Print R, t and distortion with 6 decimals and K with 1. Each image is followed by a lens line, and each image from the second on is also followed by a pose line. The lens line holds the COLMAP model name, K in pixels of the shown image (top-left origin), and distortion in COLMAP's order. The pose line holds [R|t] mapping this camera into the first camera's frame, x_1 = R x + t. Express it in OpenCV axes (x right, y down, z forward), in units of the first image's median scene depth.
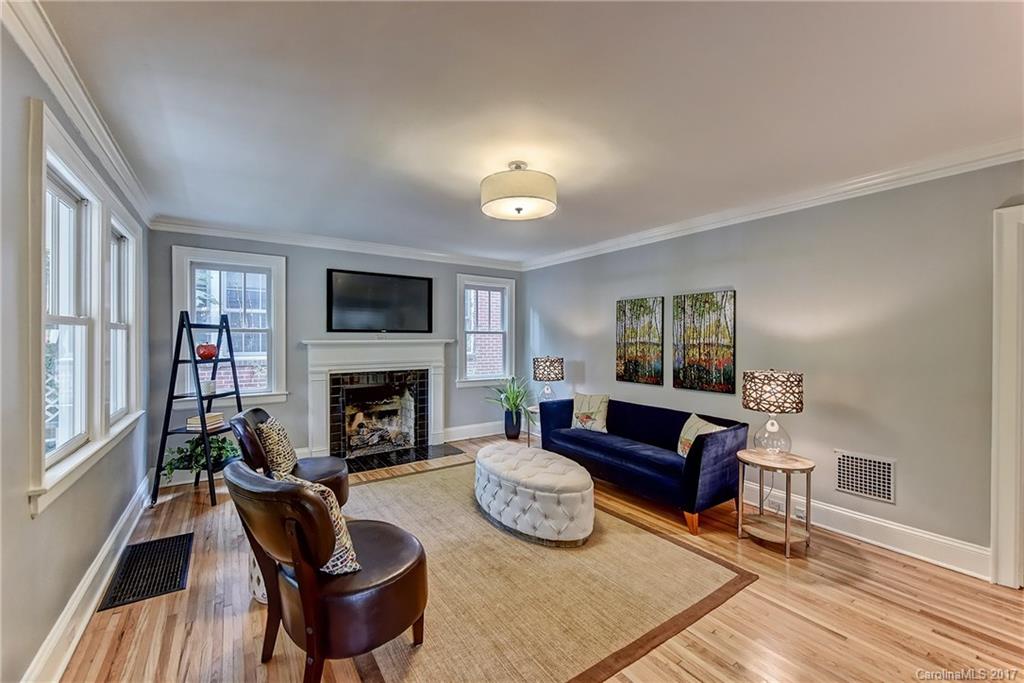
lens RADIAL K [[415.4, 0, 512.0], [0, 415.4, 341.5], [0, 0, 1]] dist [0.001823, -0.000025]
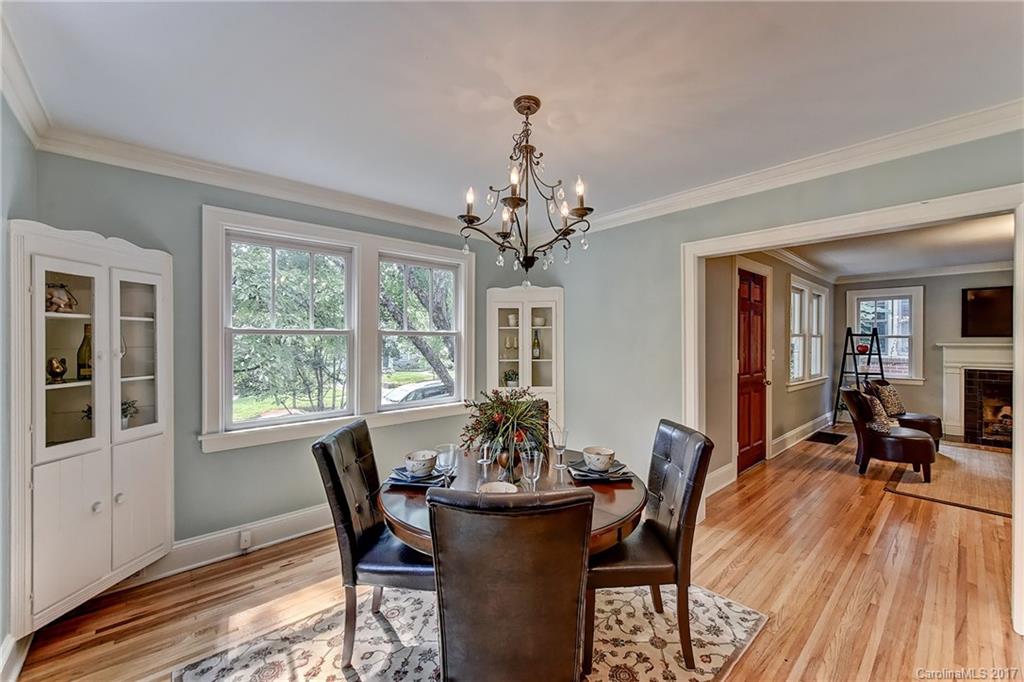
lens RADIAL K [[409.5, 0, 512.0], [0, 409.5, 341.0], [0, 0, 1]] dist [-0.001787, -0.000304]
pose [[0.131567, 0.000176, -0.991307, 0.672838], [-0.009116, 0.999958, -0.001032, 0.004046], [0.991265, 0.009173, 0.131563, -0.603831]]
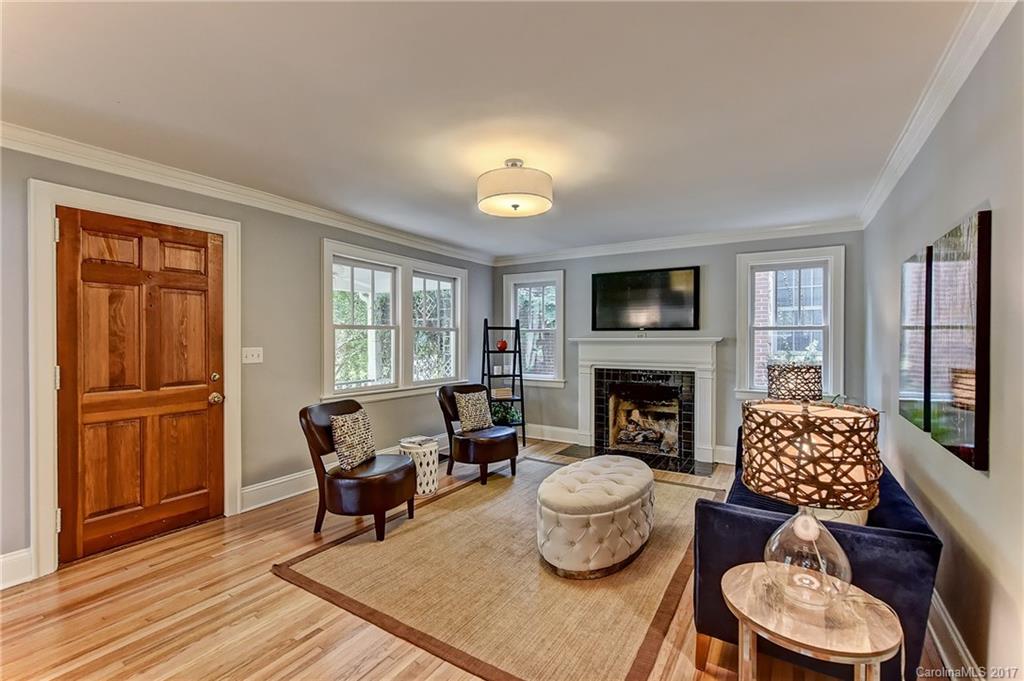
lens RADIAL K [[447.2, 0, 512.0], [0, 447.2, 340.5], [0, 0, 1]] dist [0.000563, 0.000021]
pose [[0.401143, 0.004678, -0.916004, 0.592390], [-0.007850, 0.999968, 0.001670, 0.003380], [0.915982, 0.006521, 0.401166, 0.329652]]
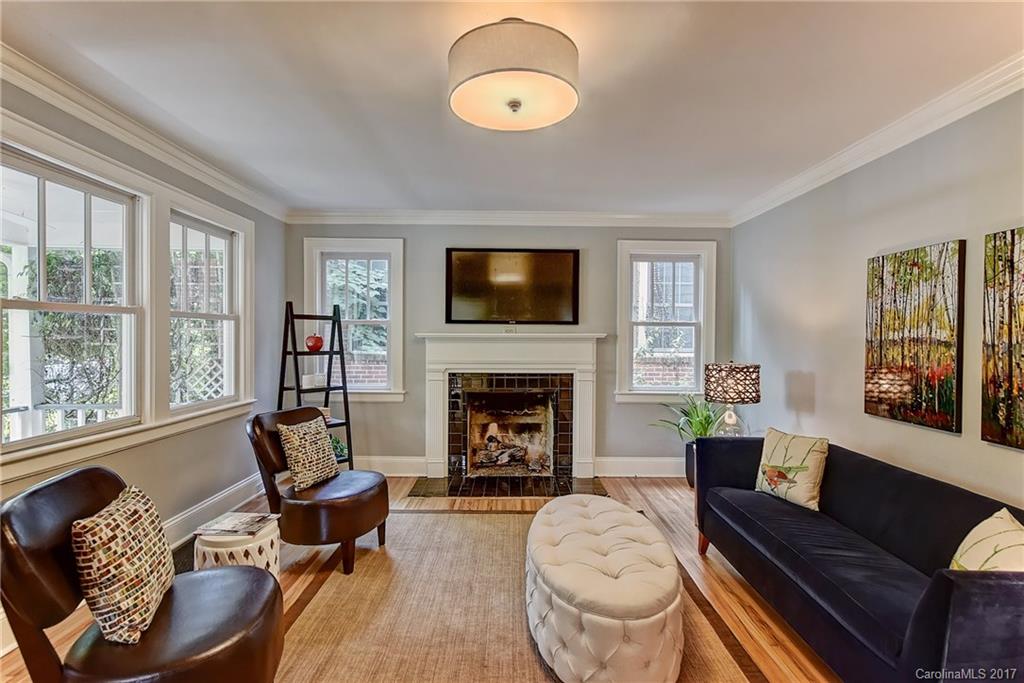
lens RADIAL K [[499.4, 0, 512.0], [0, 499.4, 341.5], [0, 0, 1]] dist [0.000366, 0.000057]
pose [[0.827169, 0.012817, -0.561807, 0.244331], [-0.010690, 0.999918, 0.007073, 0.005477], [0.561852, 0.000155, 0.827238, 0.245521]]
